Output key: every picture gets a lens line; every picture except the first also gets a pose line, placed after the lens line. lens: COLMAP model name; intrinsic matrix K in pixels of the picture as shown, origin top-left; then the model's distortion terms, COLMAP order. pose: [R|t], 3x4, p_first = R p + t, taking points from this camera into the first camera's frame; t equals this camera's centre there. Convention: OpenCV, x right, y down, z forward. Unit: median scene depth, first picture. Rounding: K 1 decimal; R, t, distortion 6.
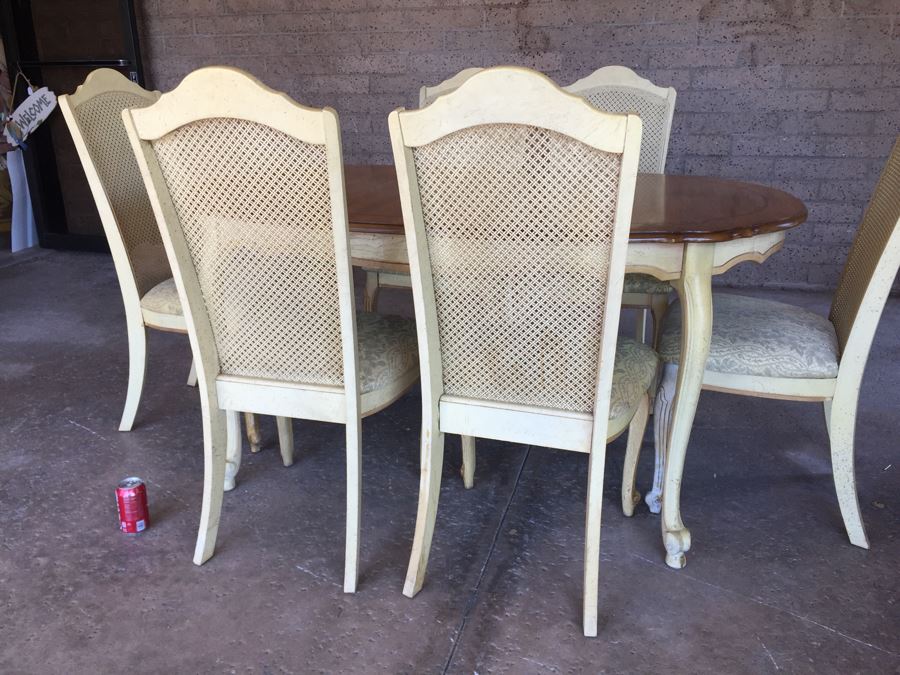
lens RADIAL K [[772.9, 0, 448.7], [0, 772.9, 335.3], [0, 0, 1]] dist [0.095919, -0.138820]
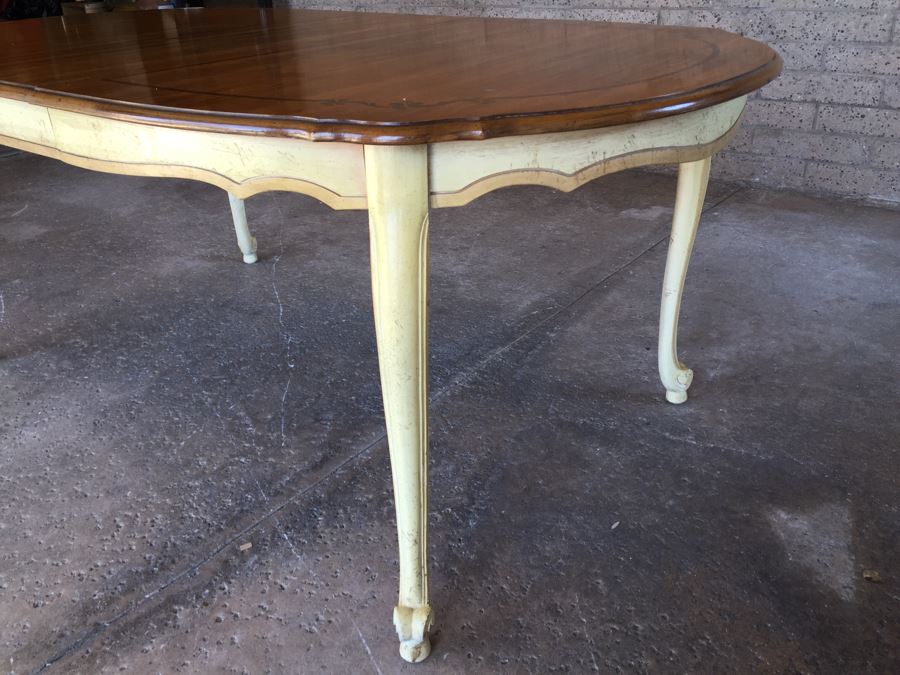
lens RADIAL K [[772.9, 0, 449.7], [0, 772.9, 334.6], [0, 0, 1]] dist [0.095919, -0.138820]
pose [[0.918421, 0.153948, -0.364421, 0.471919], [-0.097090, 0.980717, 0.169613, -0.073677], [0.383505, -0.120395, 0.915658, 0.432632]]
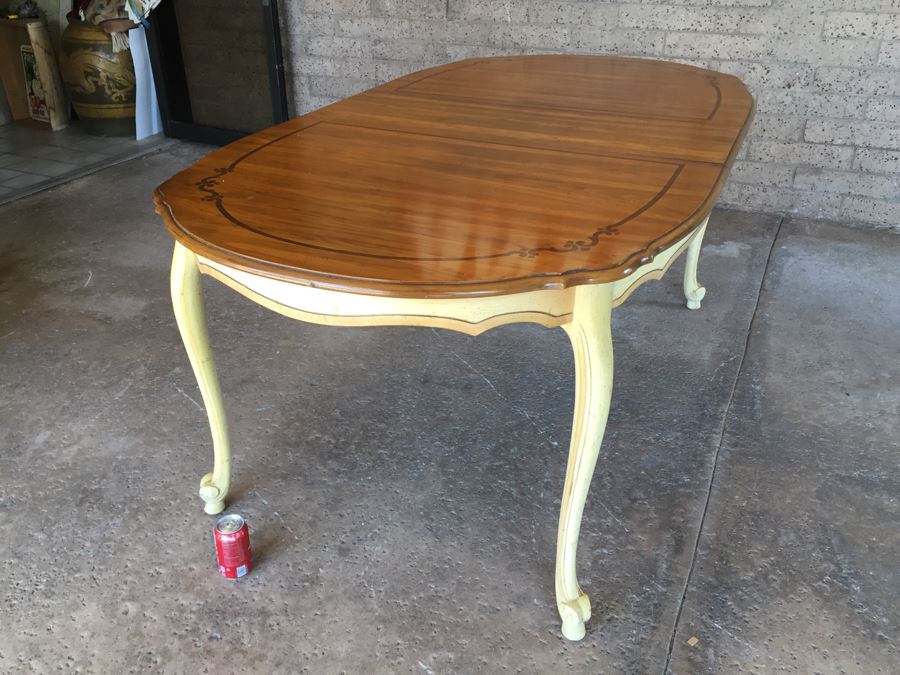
lens RADIAL K [[772.9, 0, 446.7], [0, 772.9, 333.4], [0, 0, 1]] dist [0.095919, -0.138820]
pose [[0.985369, 0.086789, -0.146679, -0.069407], [-0.059689, 0.981859, 0.179975, -0.170672], [0.159638, -0.168587, 0.972674, 0.245928]]
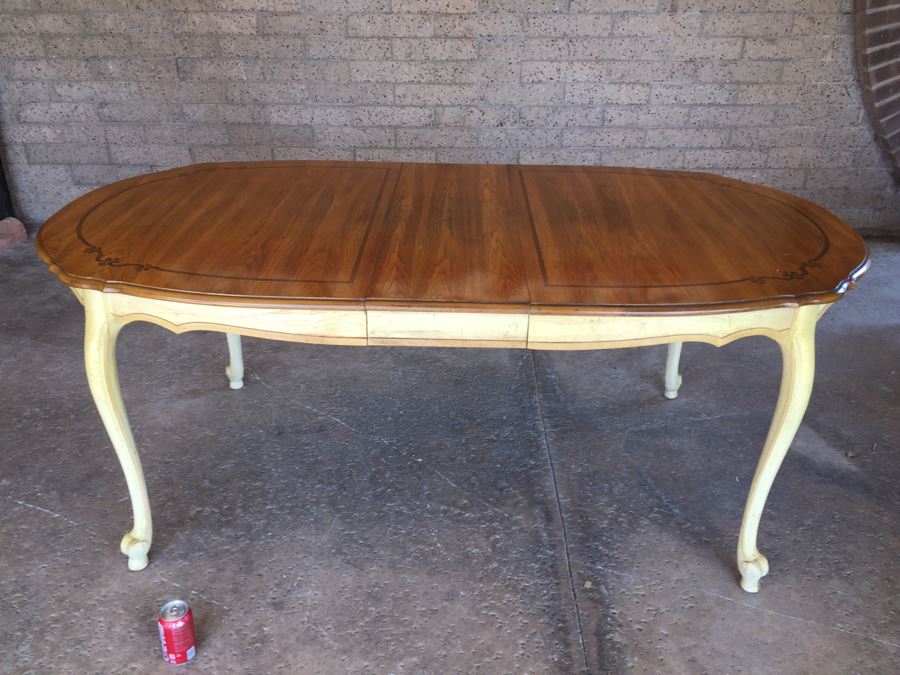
lens RADIAL K [[772.9, 0, 449.5], [0, 772.9, 332.9], [0, 0, 1]] dist [0.095919, -0.138820]
pose [[0.968521, -0.097388, 0.229089, -0.272020], [0.064050, 0.986804, 0.148715, -0.209466], [-0.240549, -0.129360, 0.961978, 0.139199]]
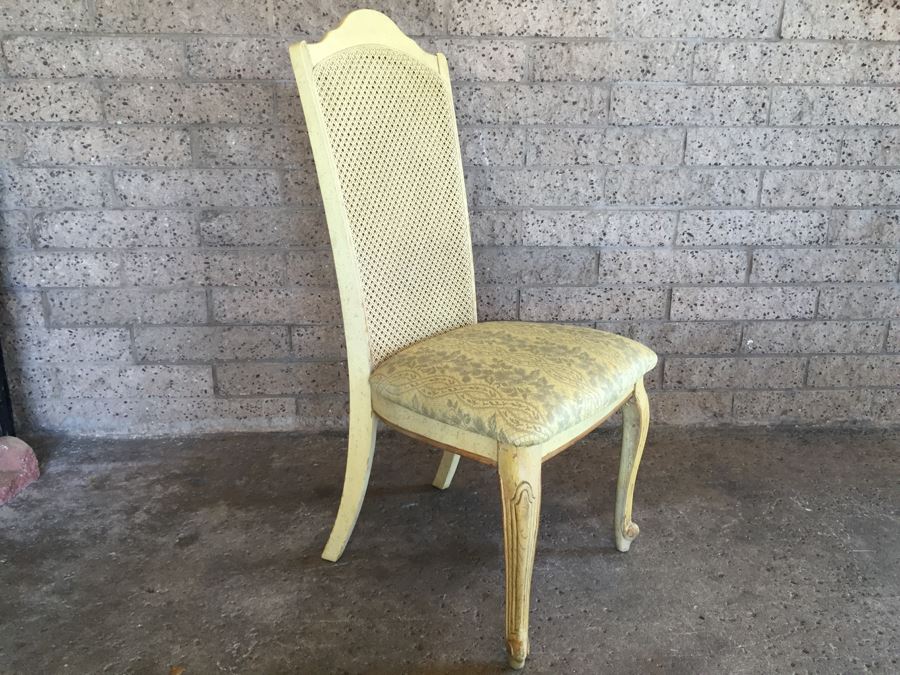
lens RADIAL K [[772.9, 0, 448.7], [0, 772.9, 331.1], [0, 0, 1]] dist [0.095919, -0.138820]
pose [[0.947591, -0.078549, 0.309679, -0.631996], [0.081163, 0.996691, 0.004457, -0.361962], [-0.309004, 0.020911, 0.950831, 1.242389]]
